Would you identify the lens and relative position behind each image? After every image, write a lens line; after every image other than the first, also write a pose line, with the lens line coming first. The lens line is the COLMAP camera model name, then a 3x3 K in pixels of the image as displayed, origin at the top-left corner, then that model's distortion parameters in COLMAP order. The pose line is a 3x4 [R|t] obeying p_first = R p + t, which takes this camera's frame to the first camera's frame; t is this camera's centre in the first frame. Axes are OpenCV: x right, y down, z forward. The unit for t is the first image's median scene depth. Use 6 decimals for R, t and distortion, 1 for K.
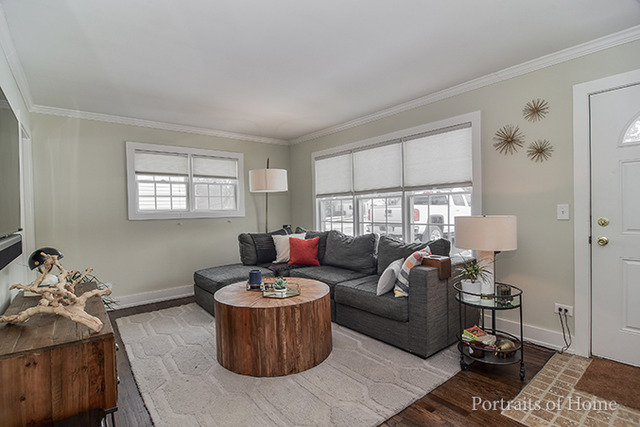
lens RADIAL K [[312.3, 0, 316.9], [0, 312.3, 214.9], [0, 0, 1]] dist [-0.014345, -0.001022]
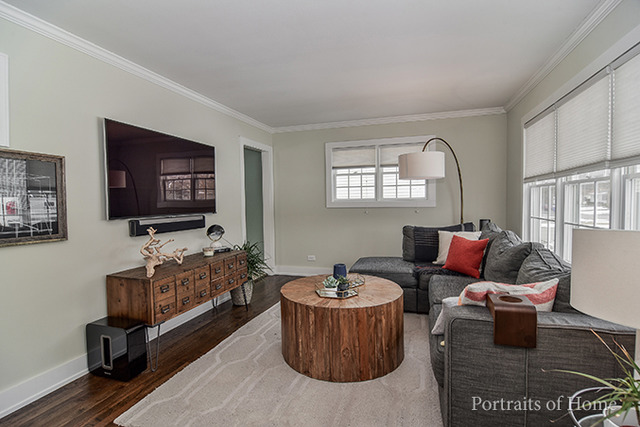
lens RADIAL K [[312.3, 0, 318.4], [0, 312.3, 217.5], [0, 0, 1]] dist [-0.014345, -0.001022]
pose [[0.555741, 0.057263, -0.829381, 0.381128], [-0.012176, 0.998079, 0.060752, -0.017420], [0.831266, -0.023664, 0.555371, 0.275571]]
